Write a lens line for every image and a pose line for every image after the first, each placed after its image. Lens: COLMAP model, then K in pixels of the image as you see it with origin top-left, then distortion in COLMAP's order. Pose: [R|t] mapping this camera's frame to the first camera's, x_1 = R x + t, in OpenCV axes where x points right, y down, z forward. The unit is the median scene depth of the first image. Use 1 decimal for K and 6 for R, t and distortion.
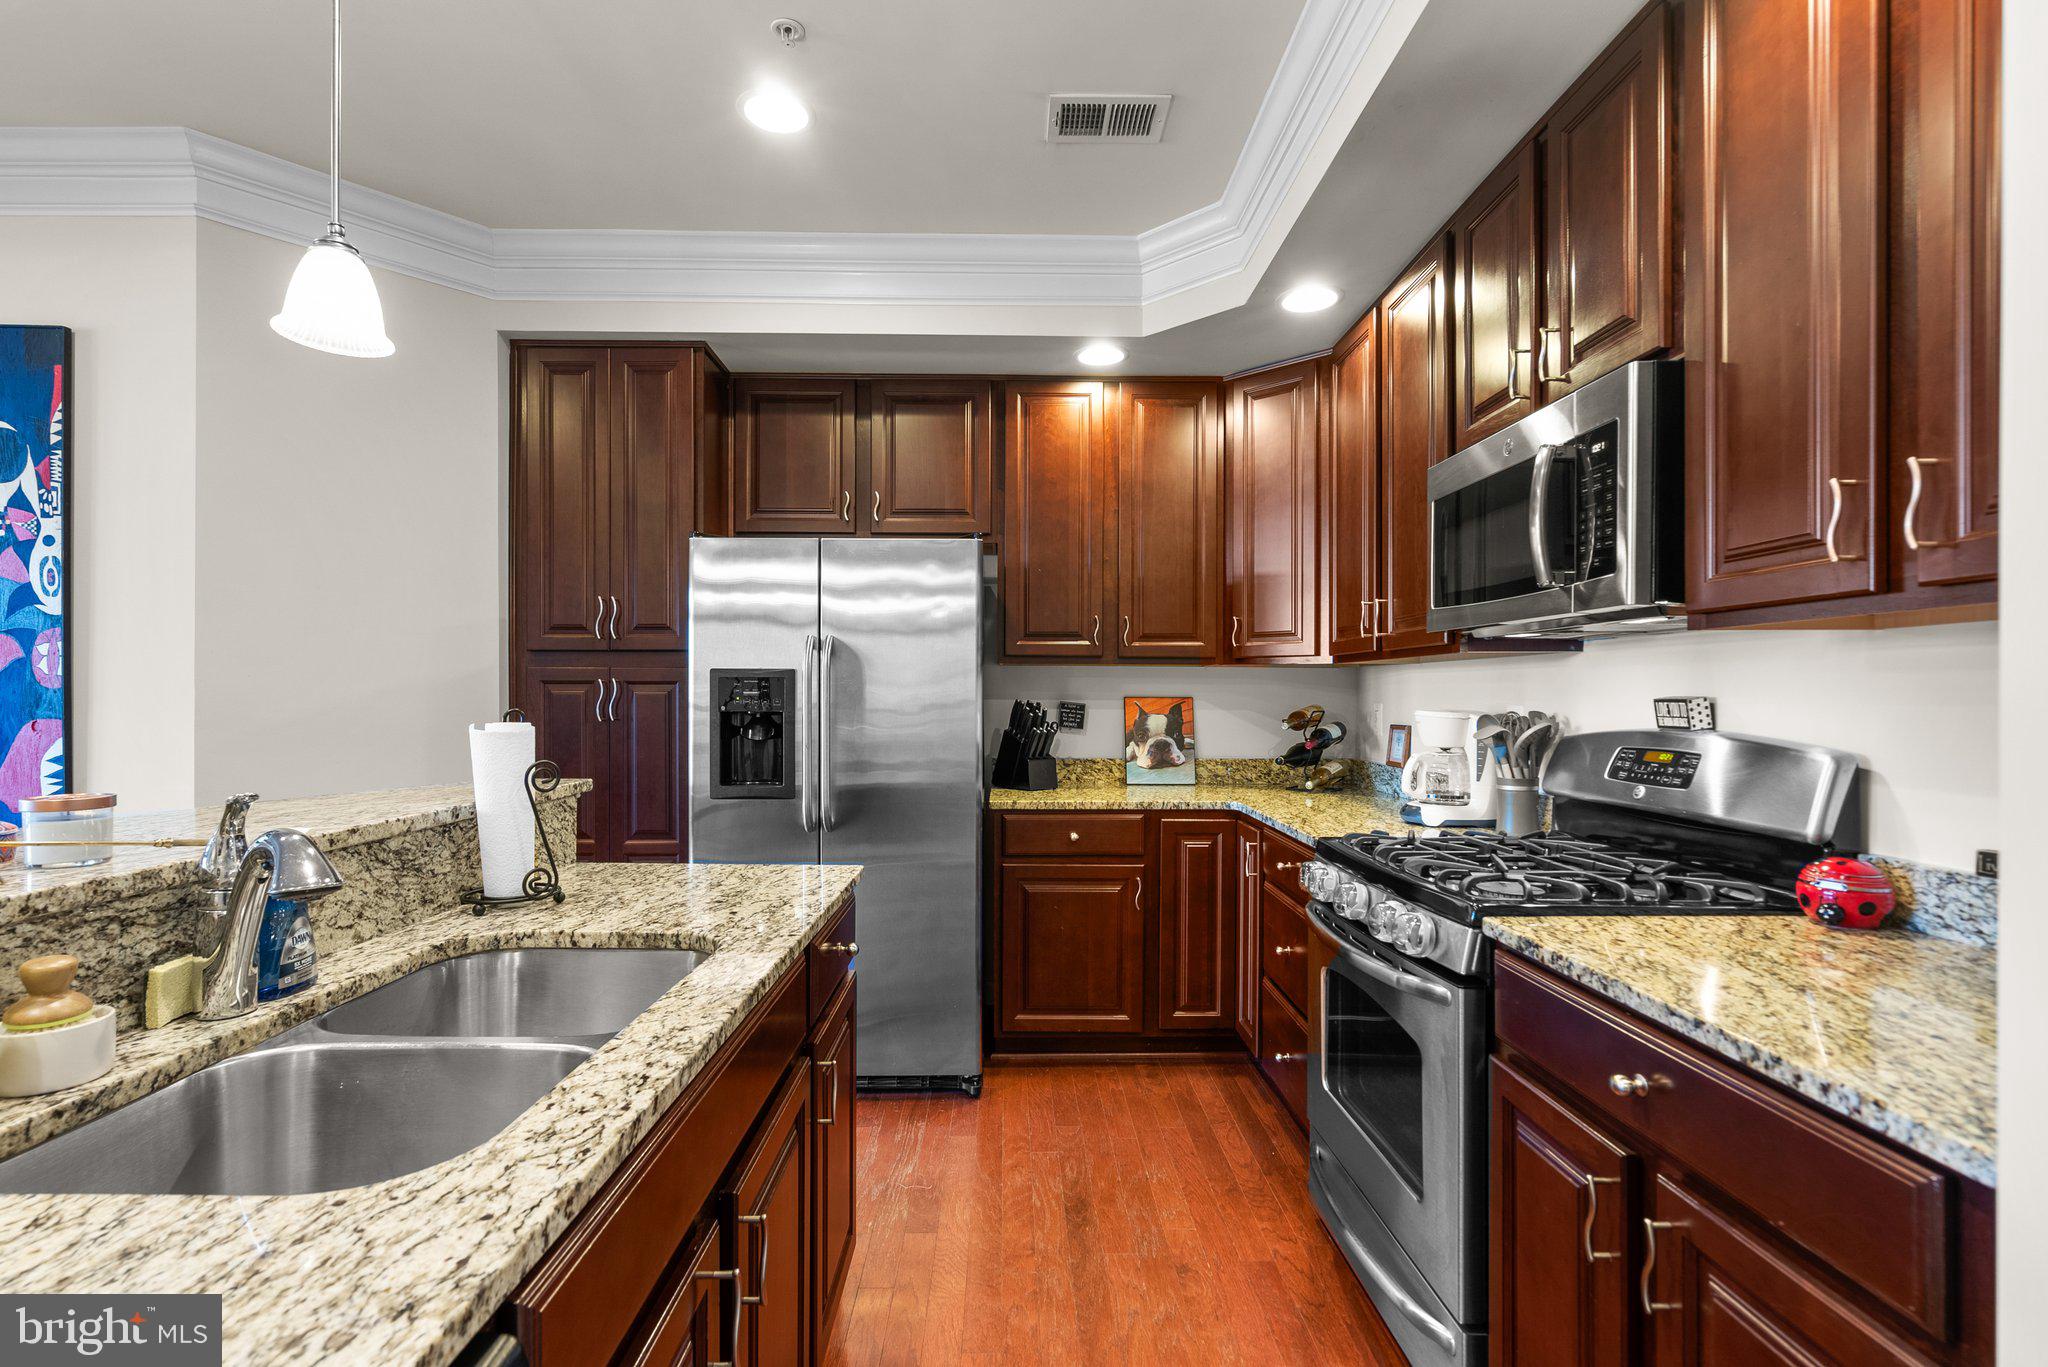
lens RADIAL K [[953.3, 0, 1016.5], [0, 953.3, 680.0], [0, 0, 1]] dist [0.001383, 0.000405]
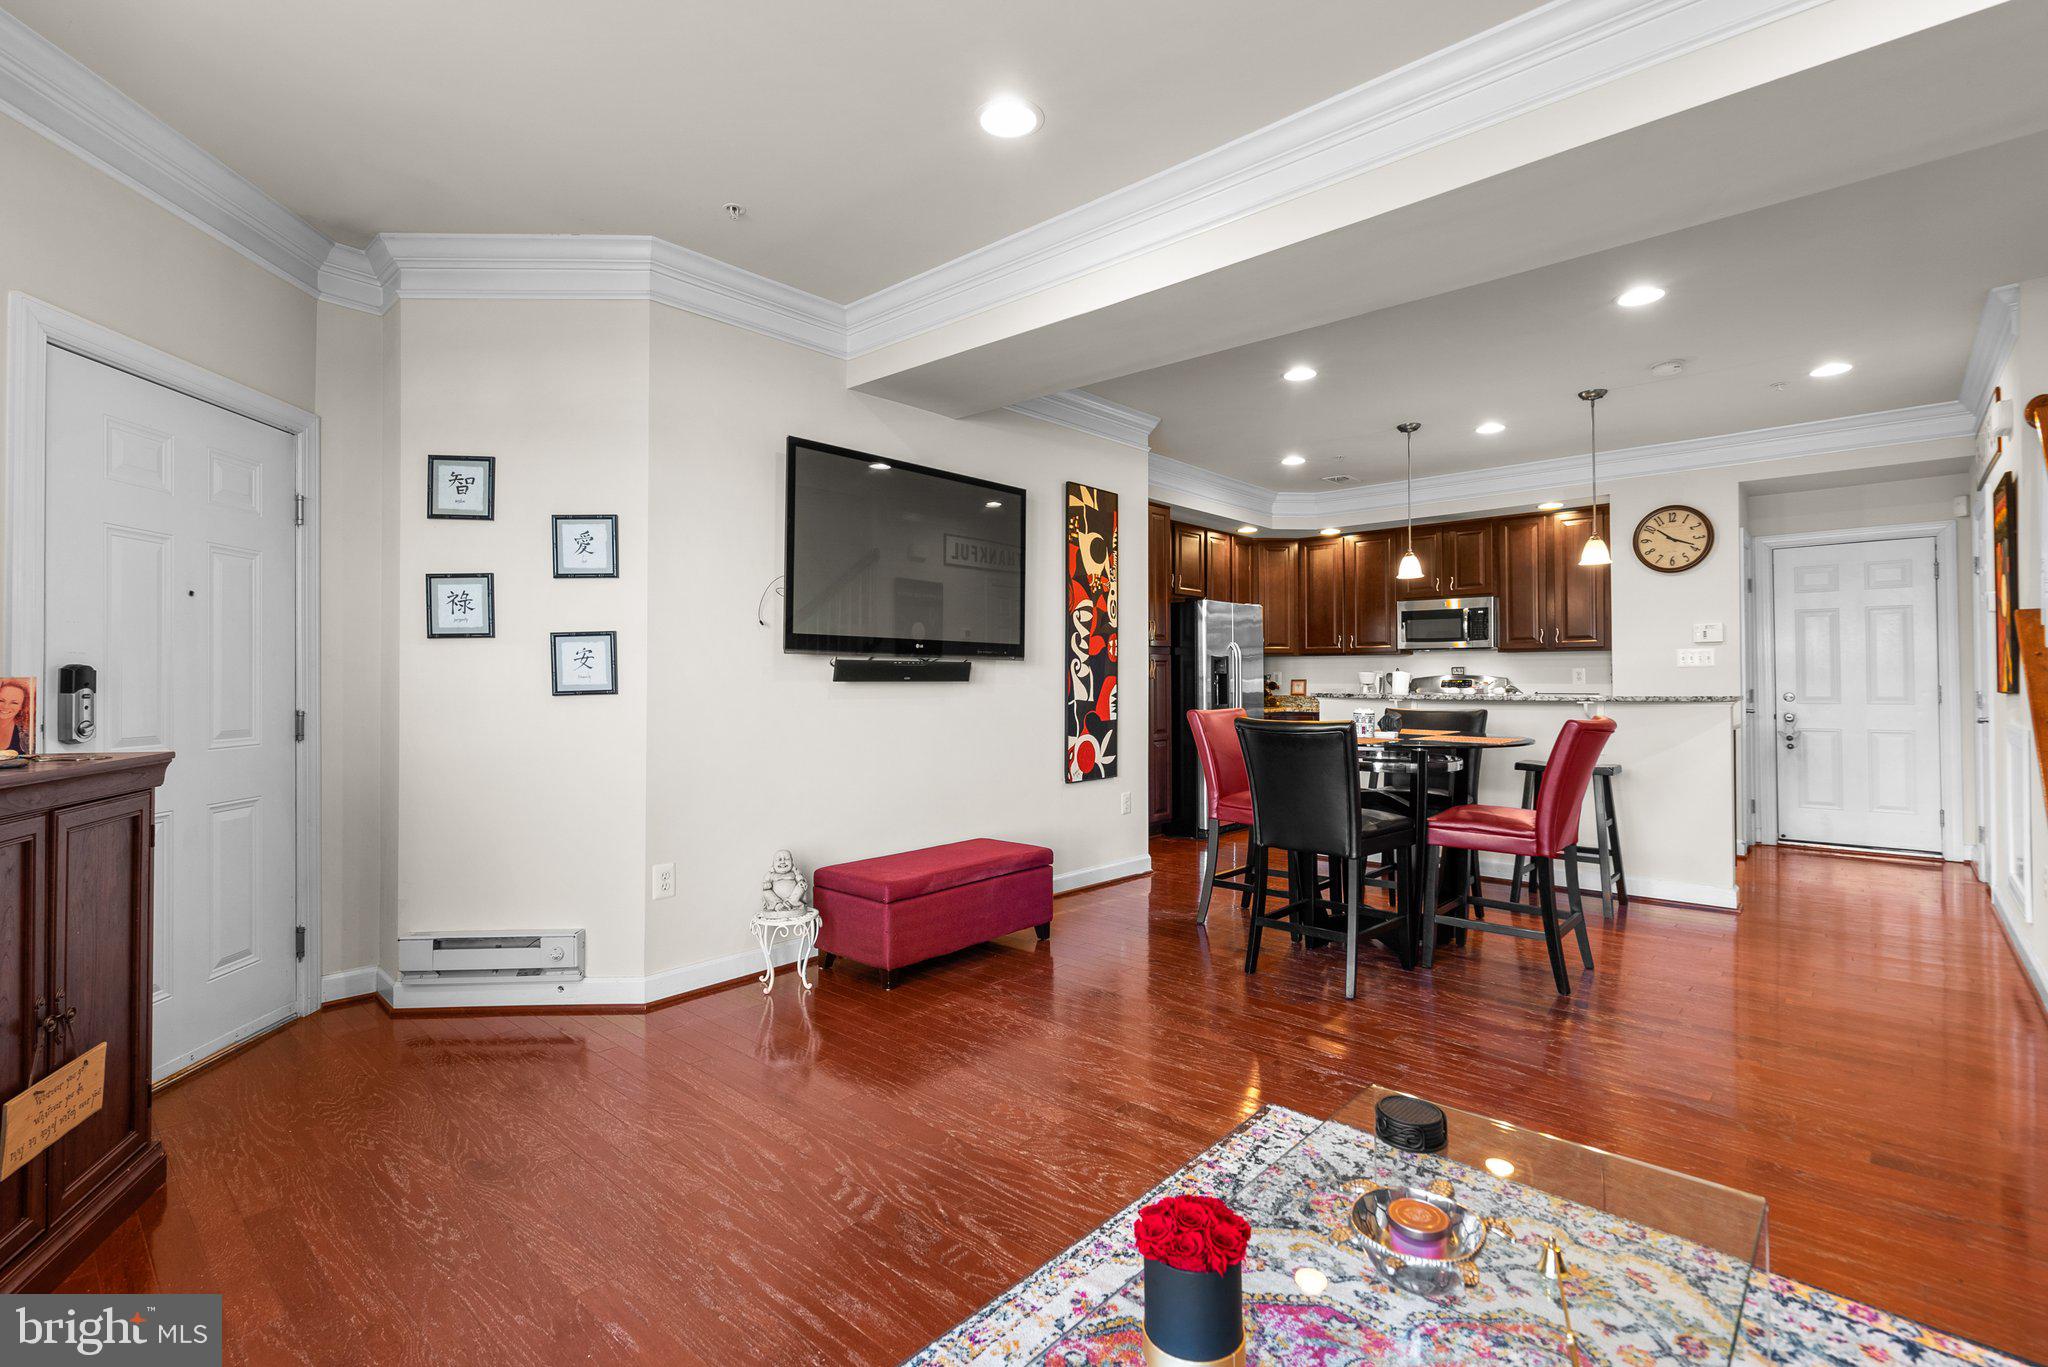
lens RADIAL K [[950.0, 0, 1018.0], [0, 950.0, 667.4], [0, 0, 1]] dist [-0.001746, 0.001859]
pose [[0.679825, 0.004957, 0.733358, -2.403769], [-0.009585, 0.999952, 0.002127, 0.017138], [-0.733312, -0.008476, 0.679840, -0.269883]]
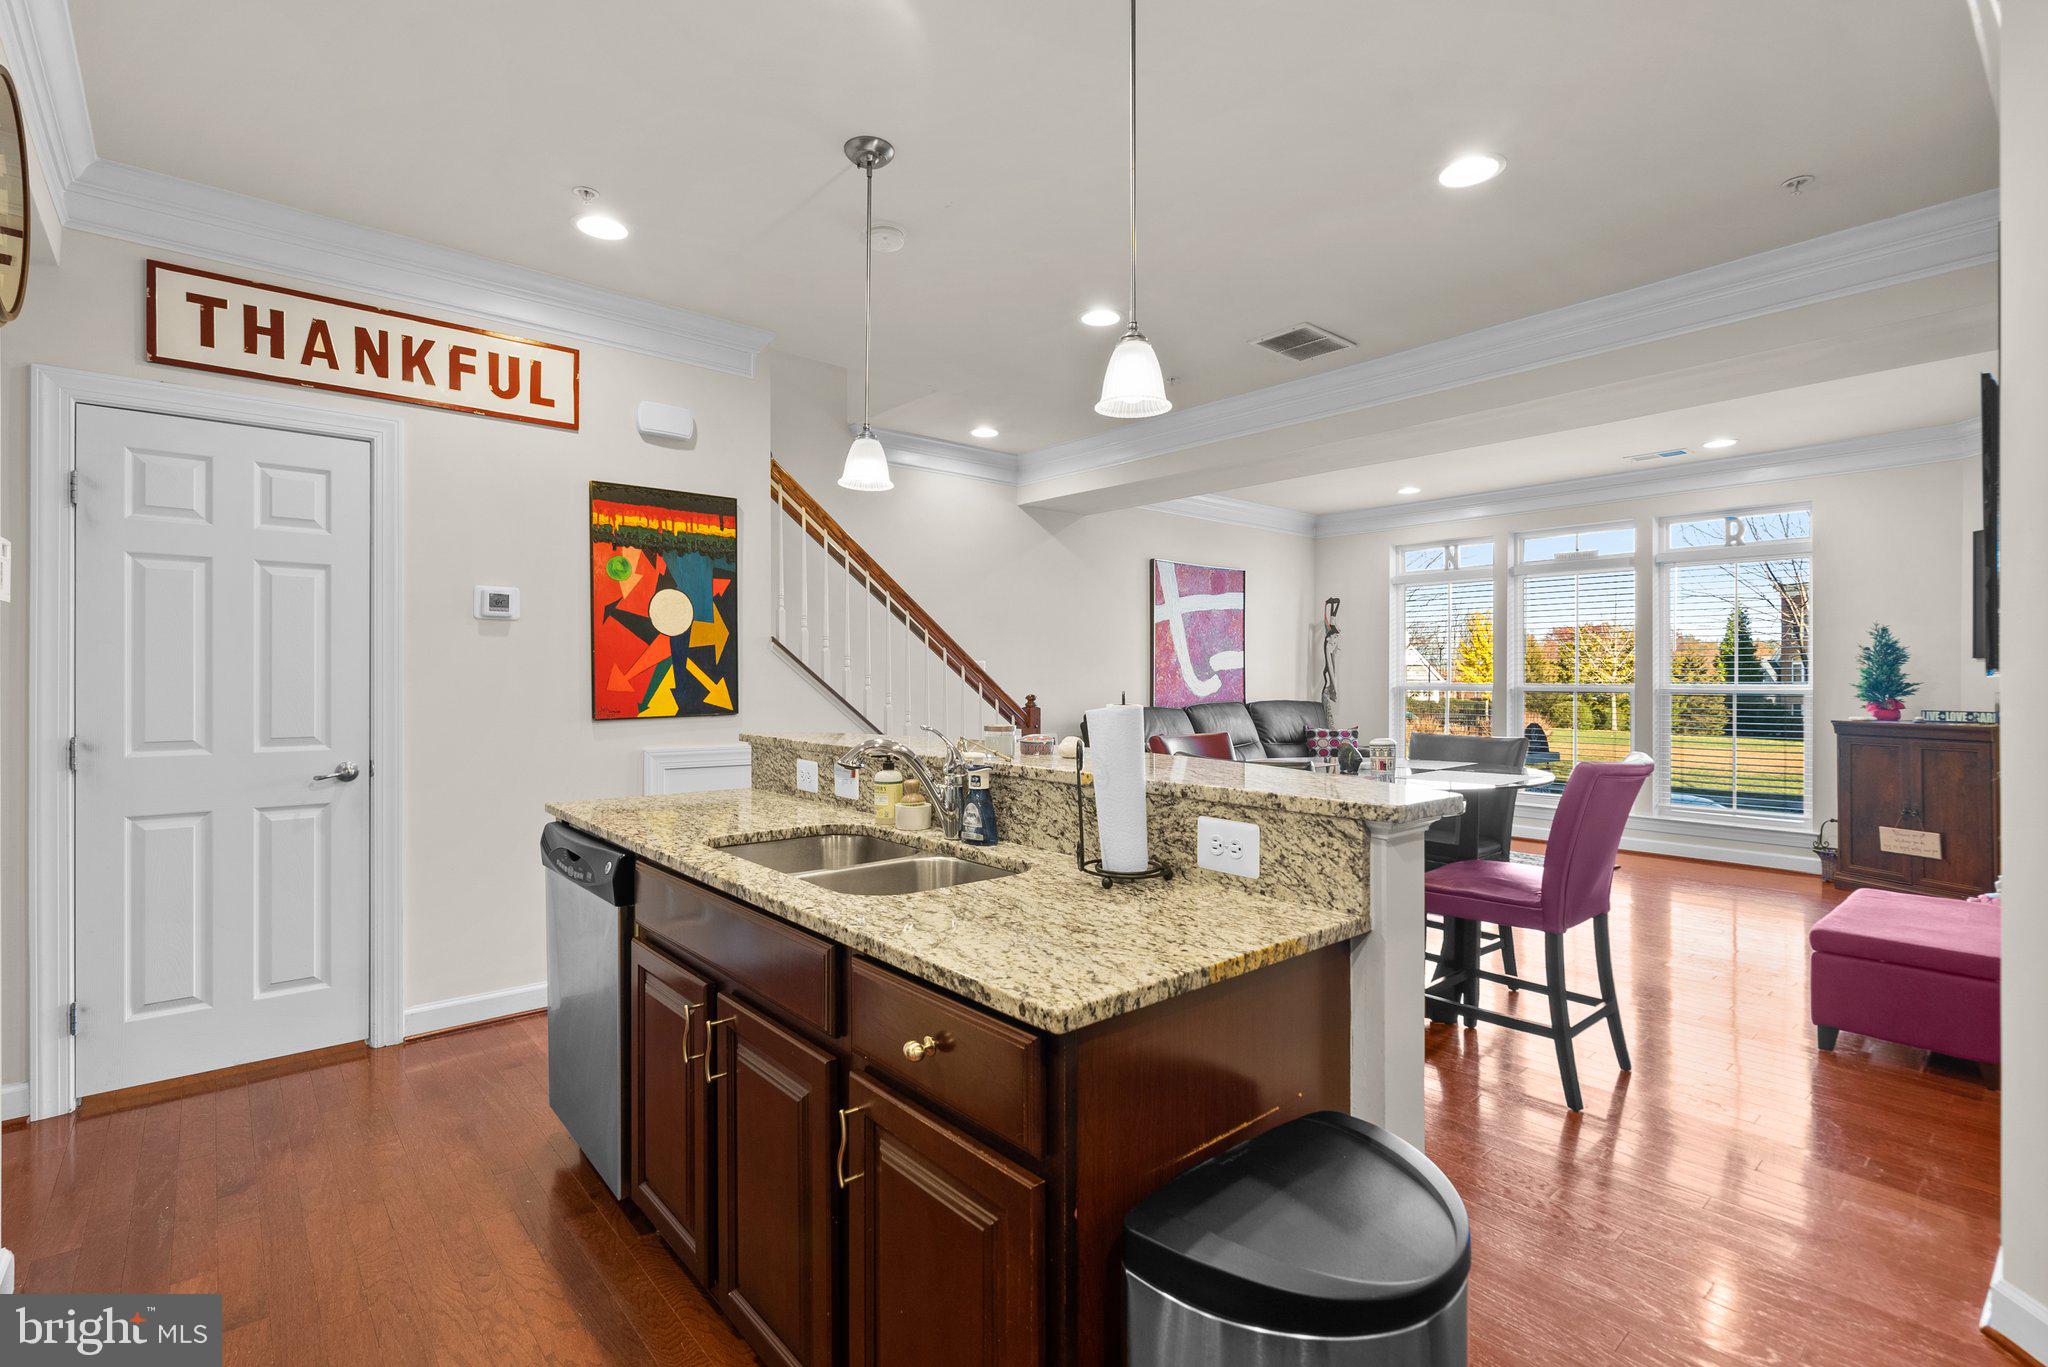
lens RADIAL K [[953.3, 0, 1016.5], [0, 953.3, 680.0], [0, 0, 1]] dist [0.001383, 0.000405]
pose [[-0.764980, 0.000057, -0.644054, 0.133389], [0.009537, 0.999891, -0.011239, 0.013395], [0.643983, -0.014740, -0.764898, 0.944286]]
